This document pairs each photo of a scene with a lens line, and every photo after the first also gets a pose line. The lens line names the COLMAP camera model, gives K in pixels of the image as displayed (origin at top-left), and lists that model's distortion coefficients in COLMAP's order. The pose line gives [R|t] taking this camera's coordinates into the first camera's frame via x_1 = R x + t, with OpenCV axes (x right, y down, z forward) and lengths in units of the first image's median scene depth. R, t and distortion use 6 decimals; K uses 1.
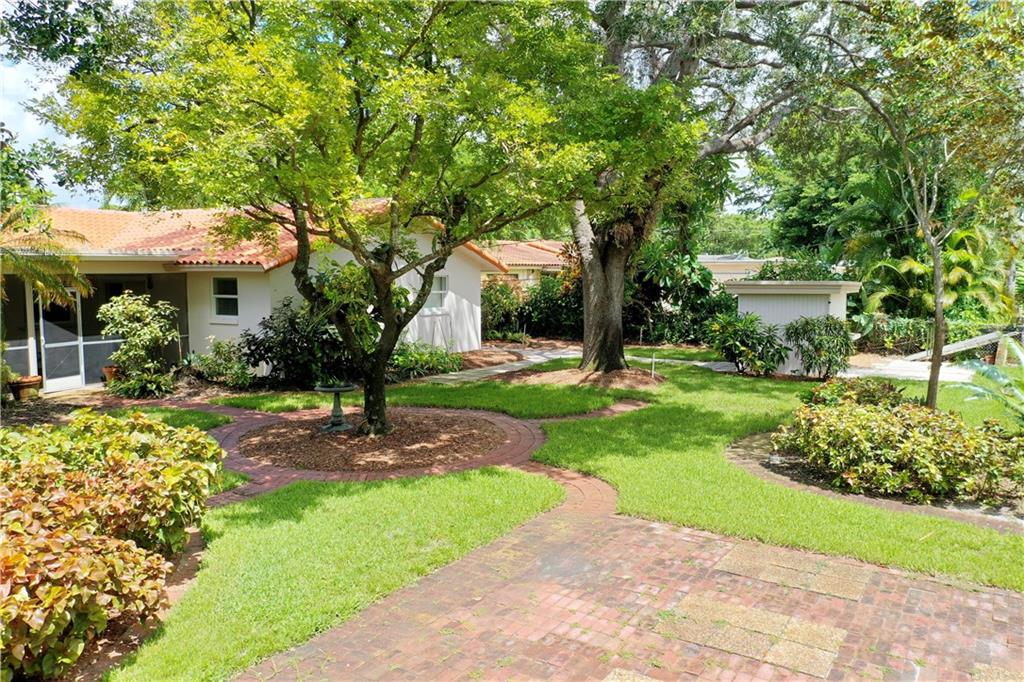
lens RADIAL K [[809.7, 0, 513.4], [0, 809.7, 345.3], [0, 0, 1]] dist [0.000803, -0.002782]
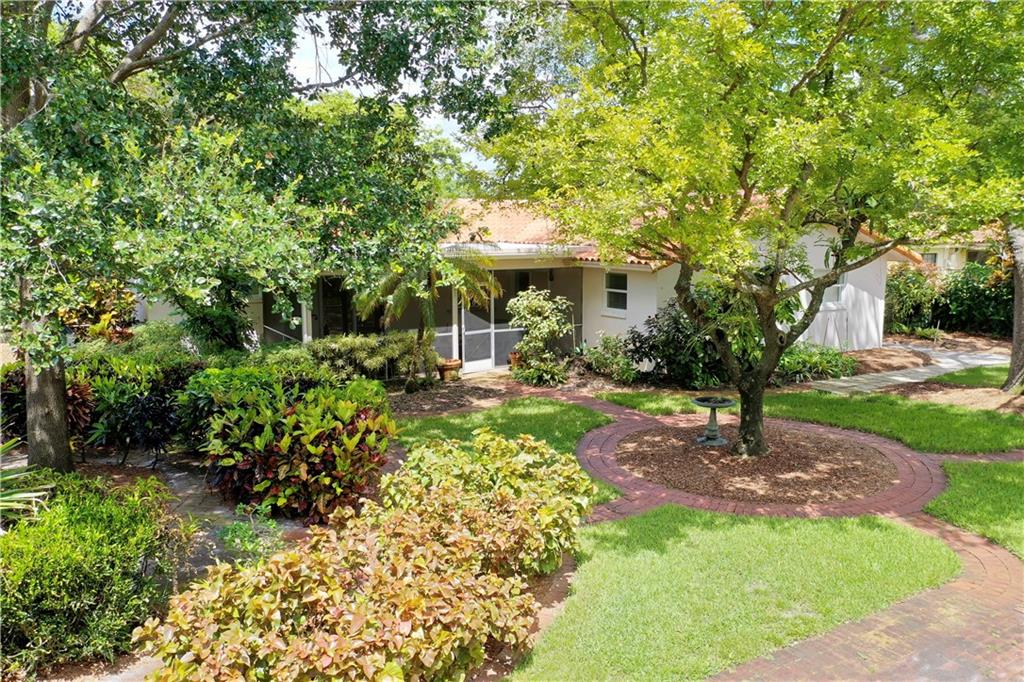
lens RADIAL K [[809.7, 0, 513.4], [0, 809.7, 345.3], [0, 0, 1]] dist [0.000803, -0.002782]
pose [[0.888023, 0.066243, -0.455002, 0.012966], [-0.041836, 0.997104, 0.063516, -0.073594], [0.457892, -0.037368, 0.888222, 0.004499]]
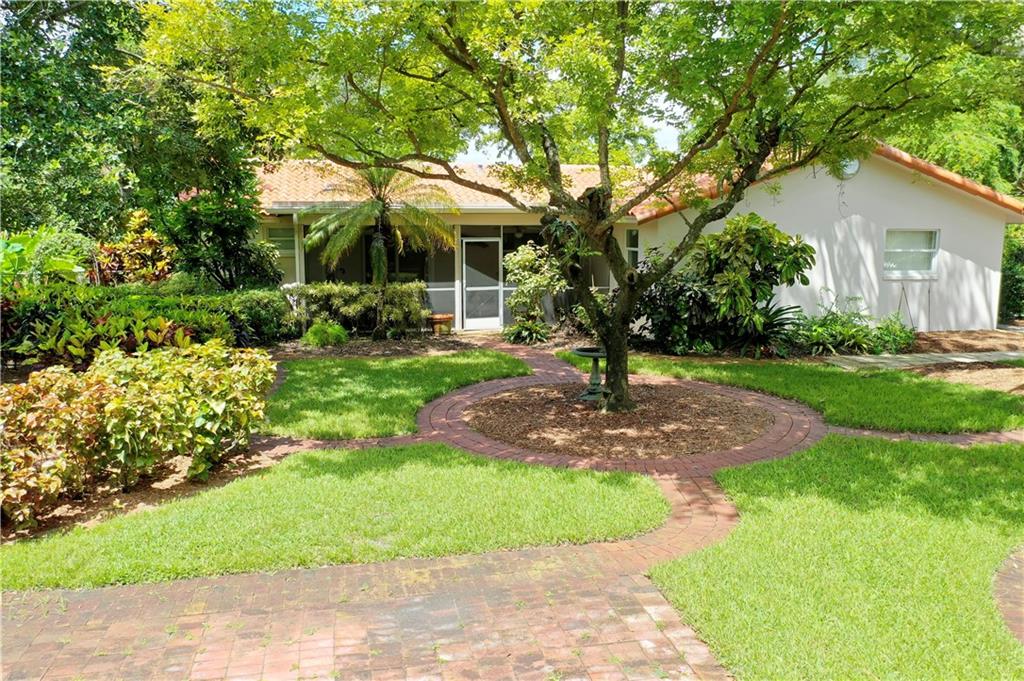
lens RADIAL K [[819.8, 0, 530.4], [0, 819.8, 341.1], [0, 0, 1]] dist [-0.004289, -0.003532]
pose [[0.687263, 0.100781, -0.719384, 0.399586], [-0.066908, 0.994902, 0.075459, -0.024171], [0.723321, -0.003728, 0.690502, 0.342418]]
